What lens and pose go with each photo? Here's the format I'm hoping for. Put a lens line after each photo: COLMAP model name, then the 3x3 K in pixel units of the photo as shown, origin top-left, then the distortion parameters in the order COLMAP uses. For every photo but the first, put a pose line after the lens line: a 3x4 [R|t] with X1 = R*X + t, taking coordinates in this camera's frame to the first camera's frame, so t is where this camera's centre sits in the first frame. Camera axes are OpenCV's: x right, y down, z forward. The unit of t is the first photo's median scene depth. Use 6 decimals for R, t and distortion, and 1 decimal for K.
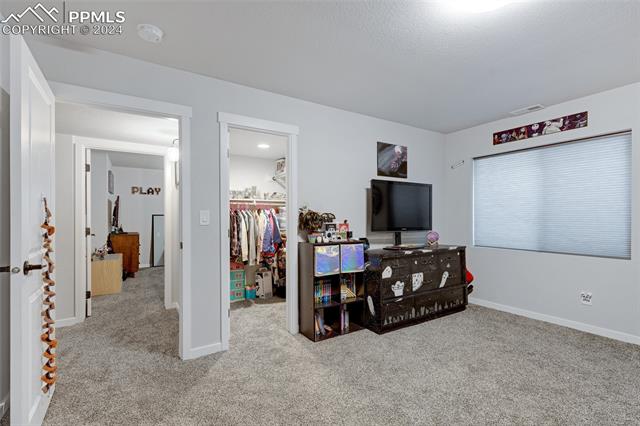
lens RADIAL K [[294.2, 0, 322.1], [0, 294.2, 213.1], [0, 0, 1]] dist [0.012491, -0.000456]
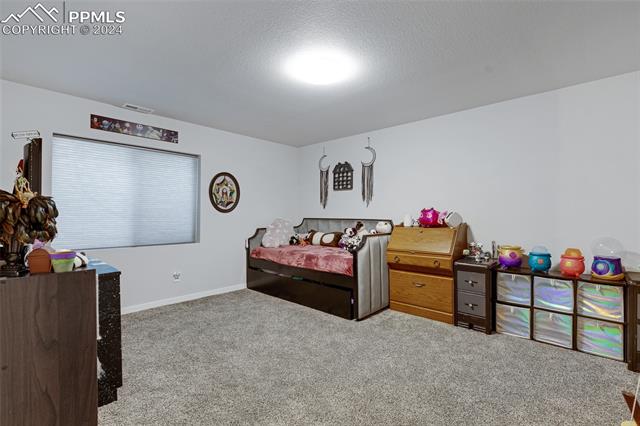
lens RADIAL K [[294.2, 0, 322.8], [0, 294.2, 212.2], [0, 0, 1]] dist [0.012491, -0.000456]
pose [[-0.256505, 0.011890, 0.966470, -0.474023], [-0.016434, 0.999726, -0.016660, 0.016156], [-0.966403, -0.020156, -0.256240, 0.667795]]
